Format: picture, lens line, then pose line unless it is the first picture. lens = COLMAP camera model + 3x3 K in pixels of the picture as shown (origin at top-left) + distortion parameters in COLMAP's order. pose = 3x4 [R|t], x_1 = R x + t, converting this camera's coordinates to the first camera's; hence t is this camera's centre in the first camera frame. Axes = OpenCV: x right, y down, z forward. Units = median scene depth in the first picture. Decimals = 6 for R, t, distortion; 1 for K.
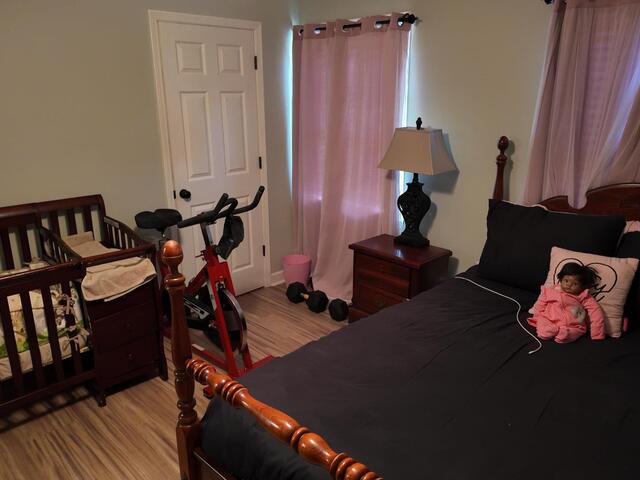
lens RADIAL K [[500.2, 0, 320.0], [0, 500.2, 240.0], [0, 0, 1]] dist [0.112025, -0.149815]
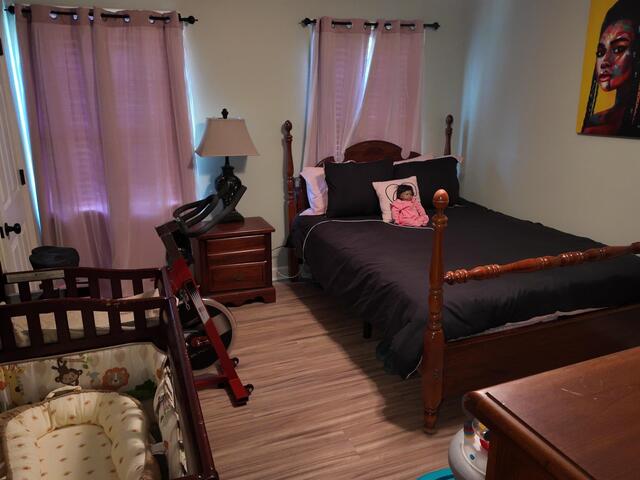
lens RADIAL K [[500.2, 0, 320.0], [0, 500.2, 240.0], [0, 0, 1]] dist [0.112025, -0.149815]
pose [[0.405563, -0.250375, 0.879108, -0.763562], [0.268401, 0.951978, 0.147306, -0.067335], [-0.873773, 0.176211, 0.453288, 0.330160]]
